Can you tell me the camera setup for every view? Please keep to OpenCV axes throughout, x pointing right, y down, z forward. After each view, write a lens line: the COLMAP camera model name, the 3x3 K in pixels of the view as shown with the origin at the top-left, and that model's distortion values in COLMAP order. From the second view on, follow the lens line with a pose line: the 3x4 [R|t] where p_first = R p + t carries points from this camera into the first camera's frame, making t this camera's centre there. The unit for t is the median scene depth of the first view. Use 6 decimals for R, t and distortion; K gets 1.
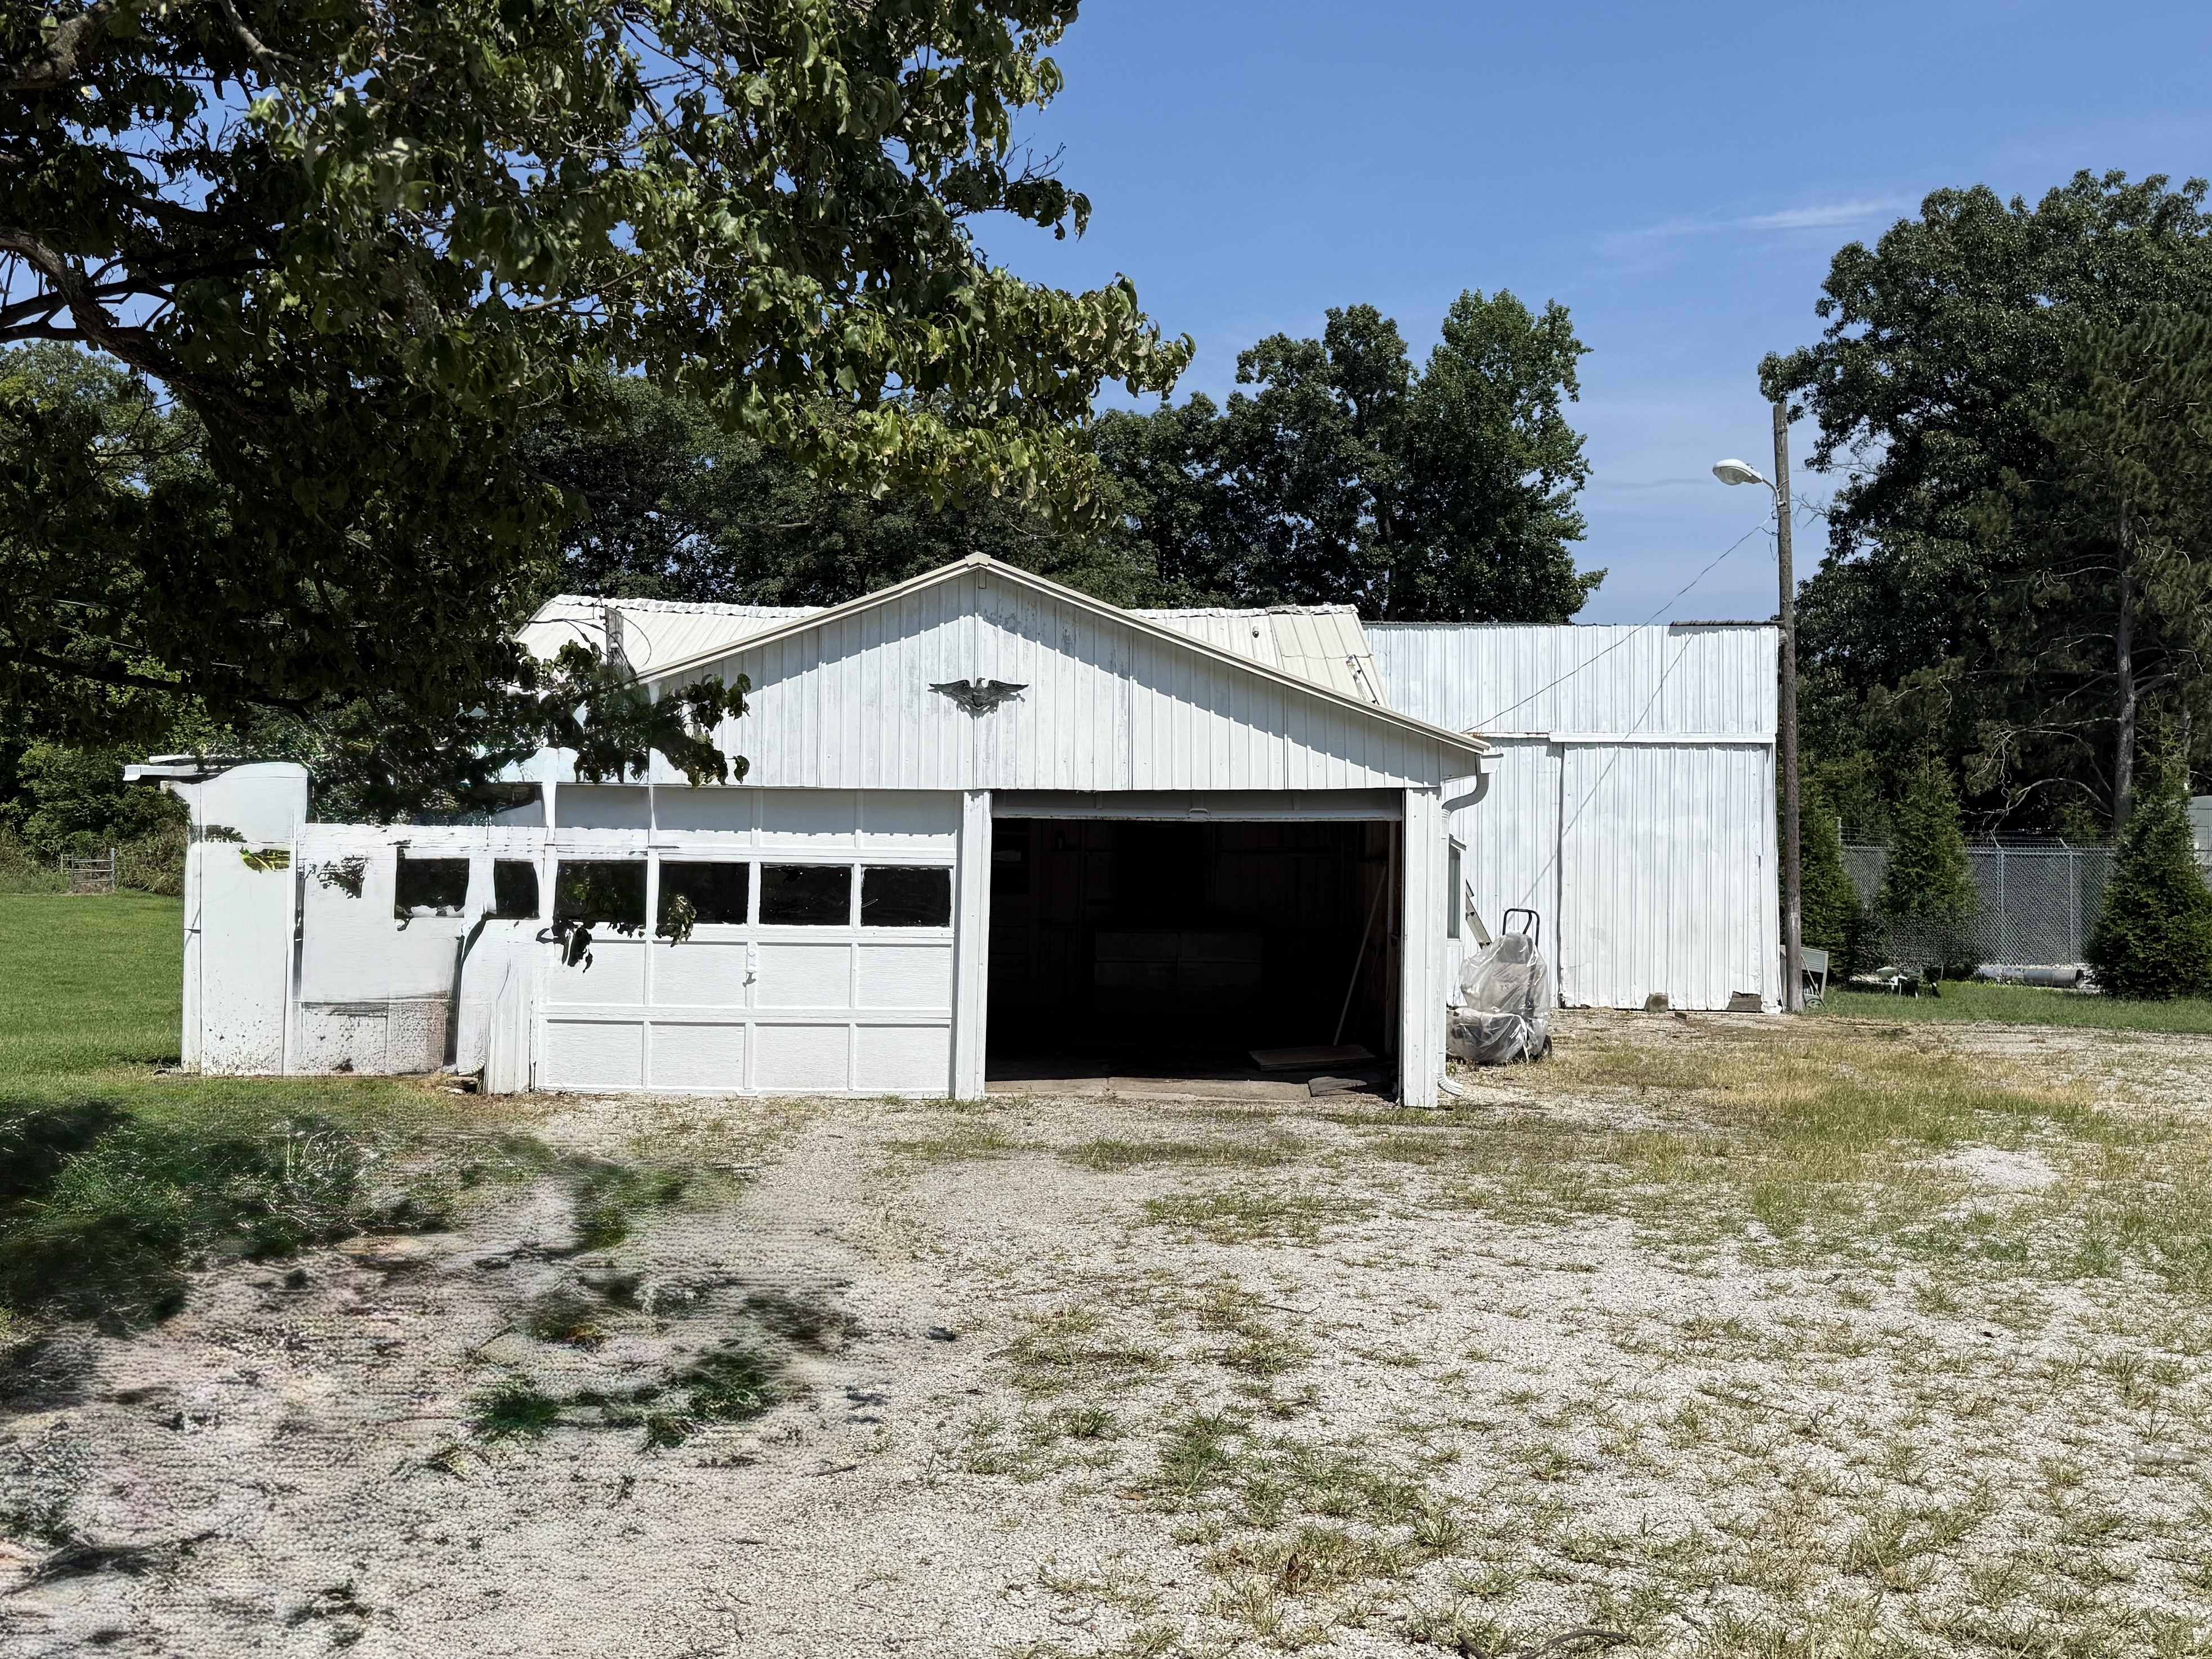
lens RADIAL K [[1537.2, 0, 1106.0], [0, 1537.2, 829.5], [0, 0, 1]] dist [0.003005, 0.000610]
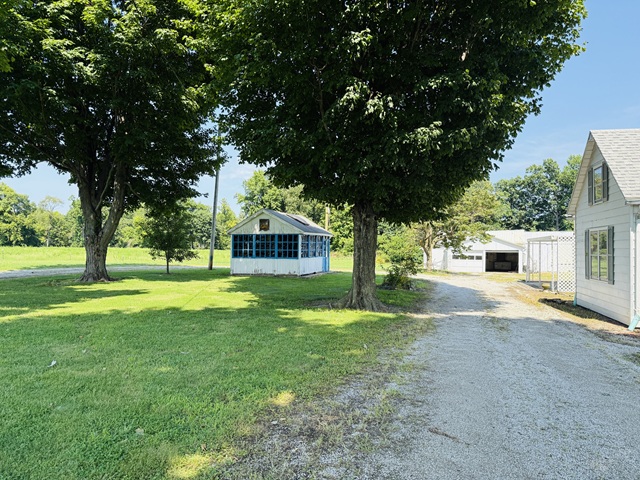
lens RADIAL K [[444.7, 0, 320.0], [0, 444.7, 240.0], [0, 0, 1]] dist [0.003005, 0.000610]
pose [[0.920775, -0.001295, -0.390091, 0.027447], [-0.007293, 0.999763, -0.020534, -0.005500], [0.390025, 0.021752, 0.920547, -0.818089]]
